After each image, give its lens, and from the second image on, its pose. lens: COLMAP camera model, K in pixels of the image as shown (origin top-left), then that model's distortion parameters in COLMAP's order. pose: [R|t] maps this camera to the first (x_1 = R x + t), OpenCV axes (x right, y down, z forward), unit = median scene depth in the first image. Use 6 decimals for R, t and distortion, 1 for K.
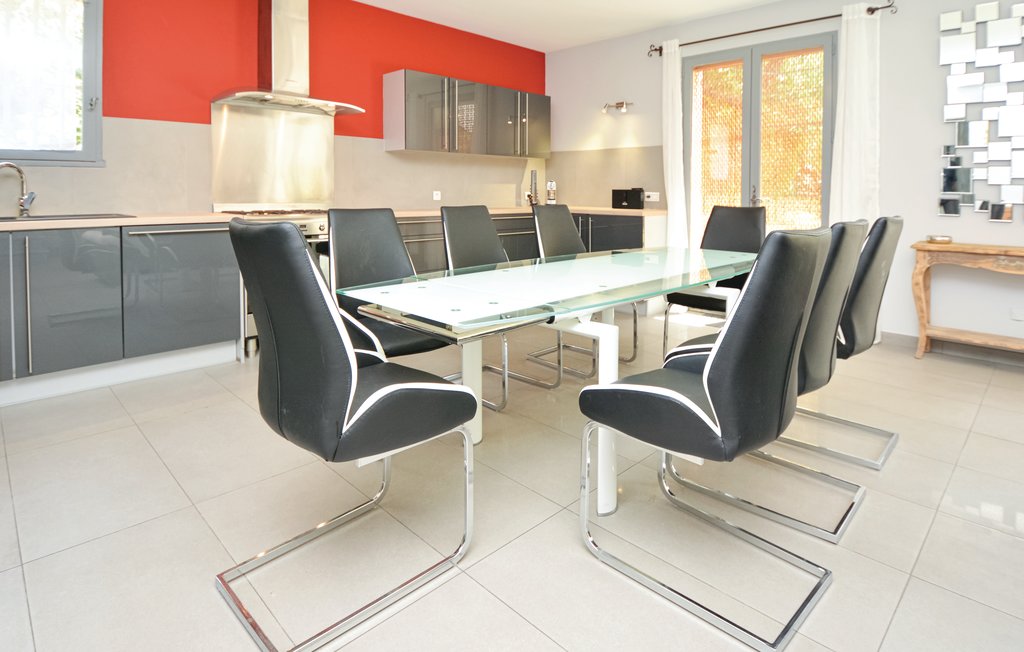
lens RADIAL K [[553.2, 0, 511.9], [0, 553.2, 205.4], [0, 0, 1]] dist [-0.022294, -0.000997]
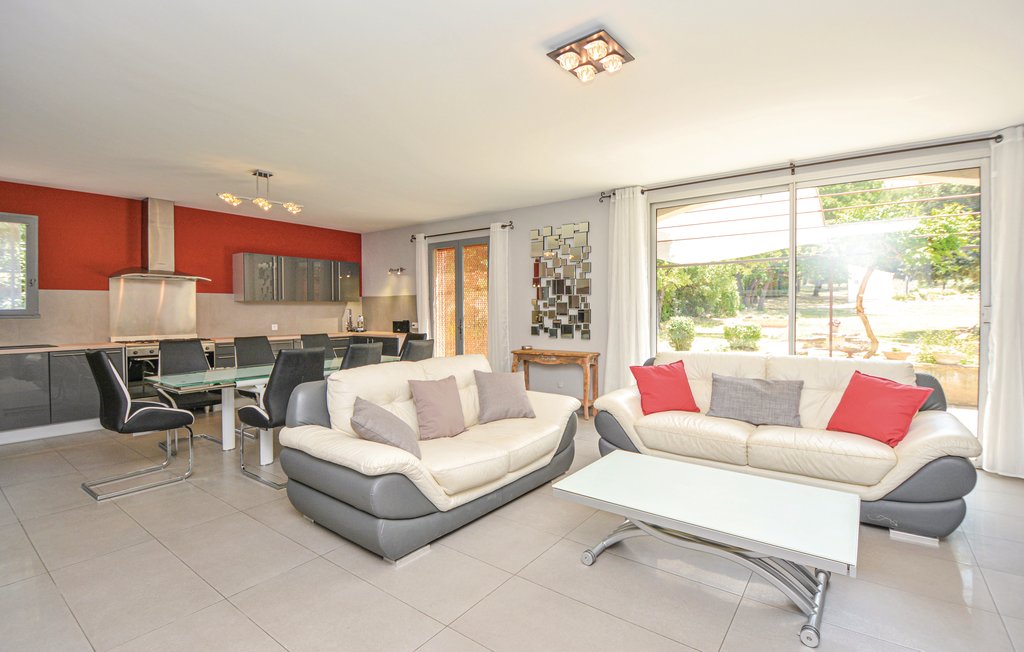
lens RADIAL K [[472.9, 0, 526.6], [0, 472.9, 312.0], [0, 0, 1]] dist [0.001122, -0.016562]
pose [[0.987341, -0.013154, 0.158065, 0.452770], [0.016560, 0.999658, -0.020251, -0.027057], [-0.157745, 0.022612, 0.987221, -0.577261]]
